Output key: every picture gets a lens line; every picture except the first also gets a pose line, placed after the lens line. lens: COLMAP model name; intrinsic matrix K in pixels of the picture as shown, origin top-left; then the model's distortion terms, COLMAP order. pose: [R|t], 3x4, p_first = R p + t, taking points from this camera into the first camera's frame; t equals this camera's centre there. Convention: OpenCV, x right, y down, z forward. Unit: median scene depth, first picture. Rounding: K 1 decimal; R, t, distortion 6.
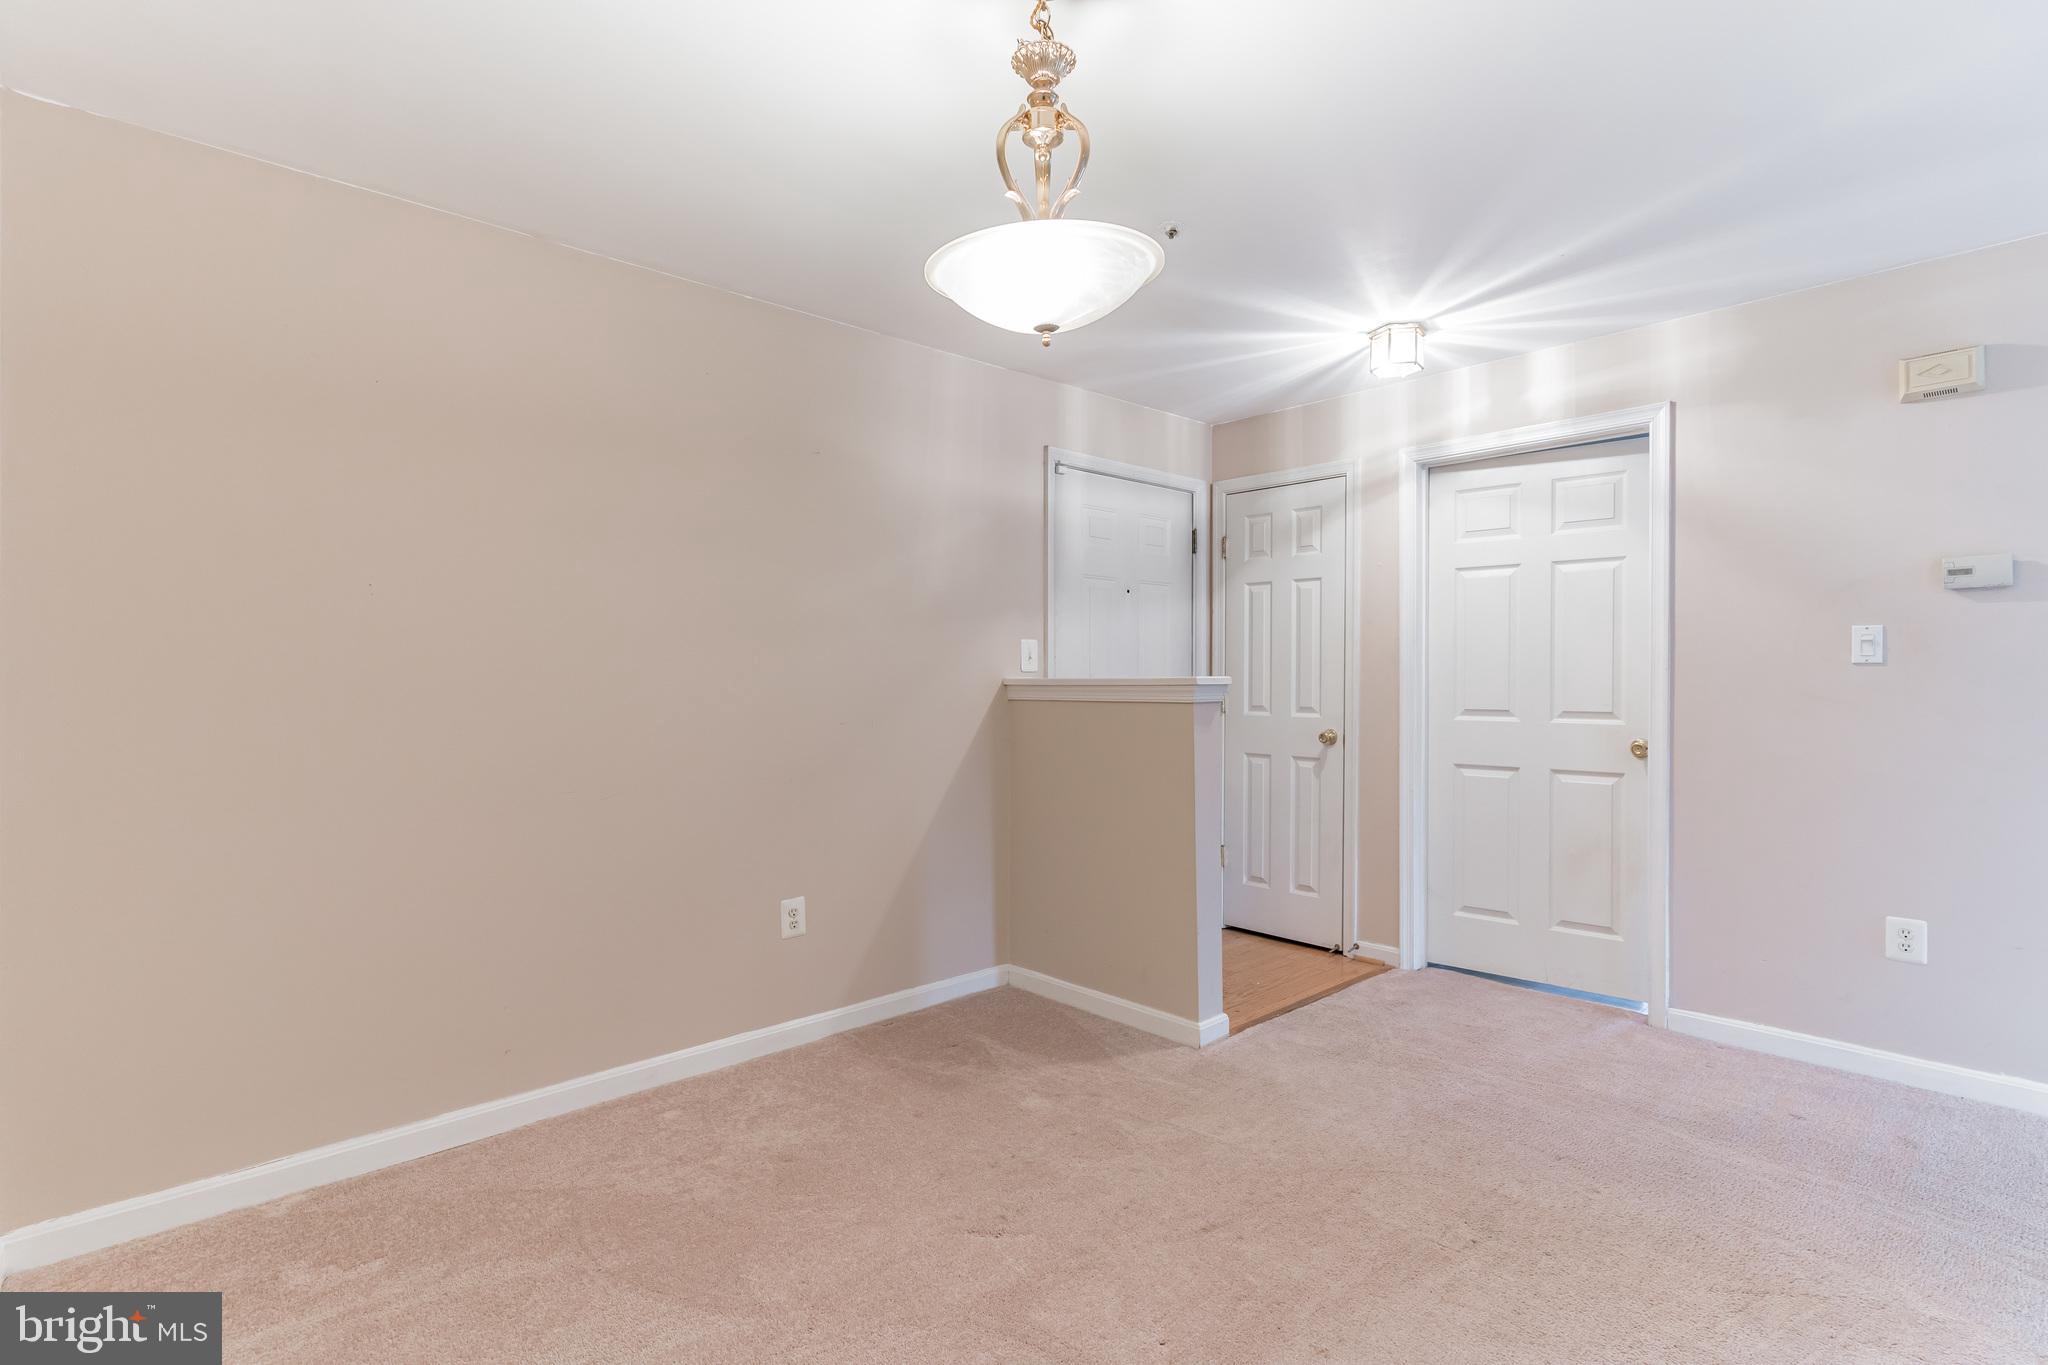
lens RADIAL K [[976.9, 0, 1018.4], [0, 976.9, 686.3], [0, 0, 1]] dist [0.000418, 0.000054]
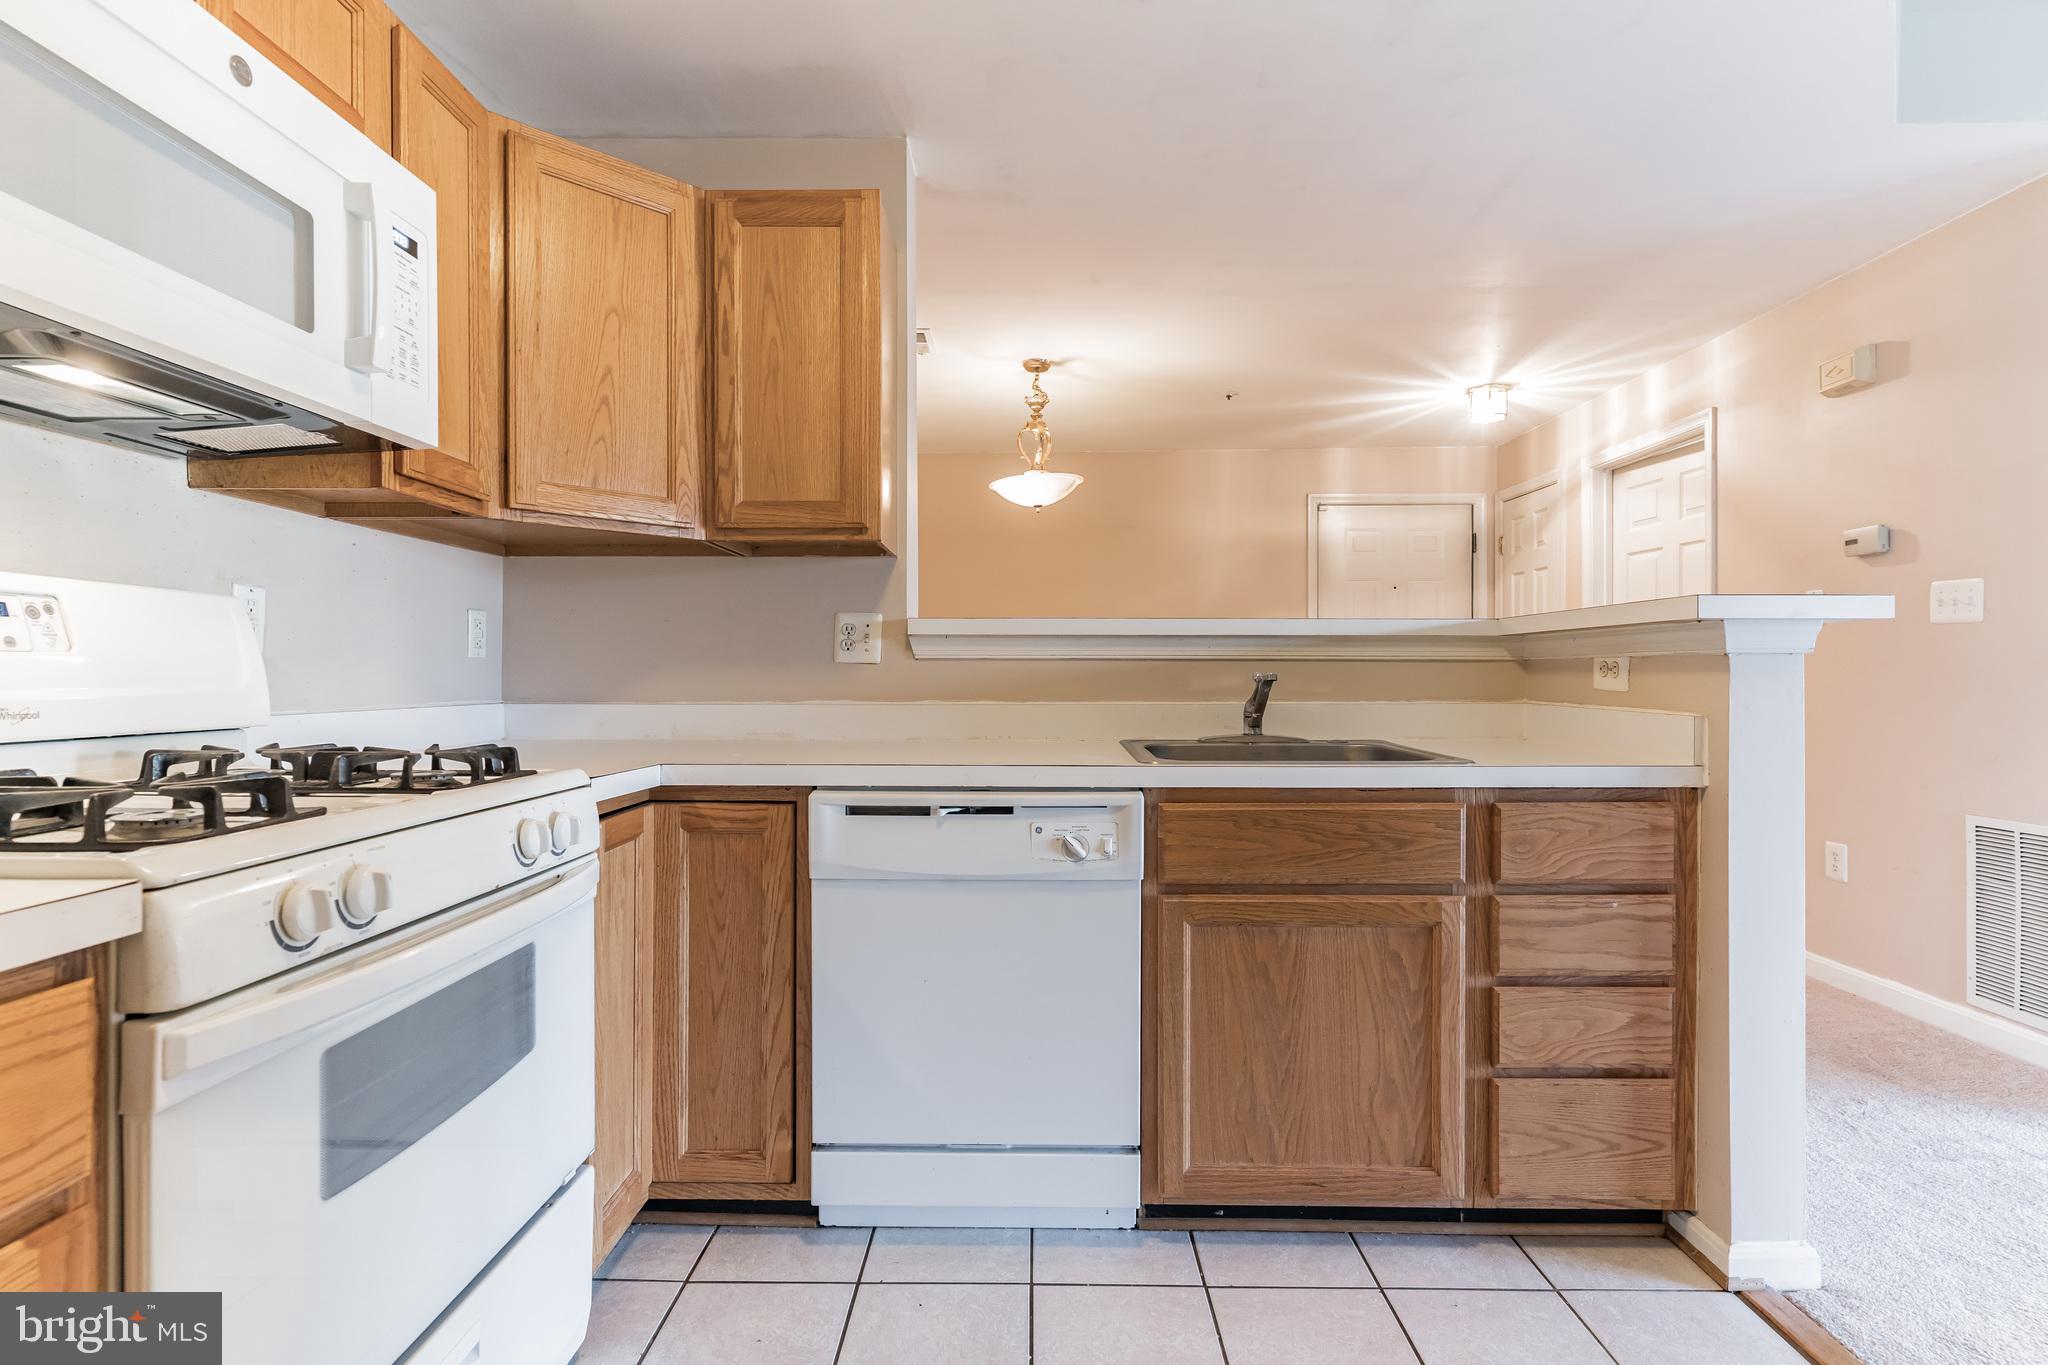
lens RADIAL K [[976.9, 0, 1018.4], [0, 976.9, 686.3], [0, 0, 1]] dist [0.000418, 0.000054]
pose [[0.726808, 0.007348, -0.686801, 0.735247], [-0.004511, 0.999972, 0.005924, 0.036772], [0.686826, -0.001207, 0.726821, -0.372582]]
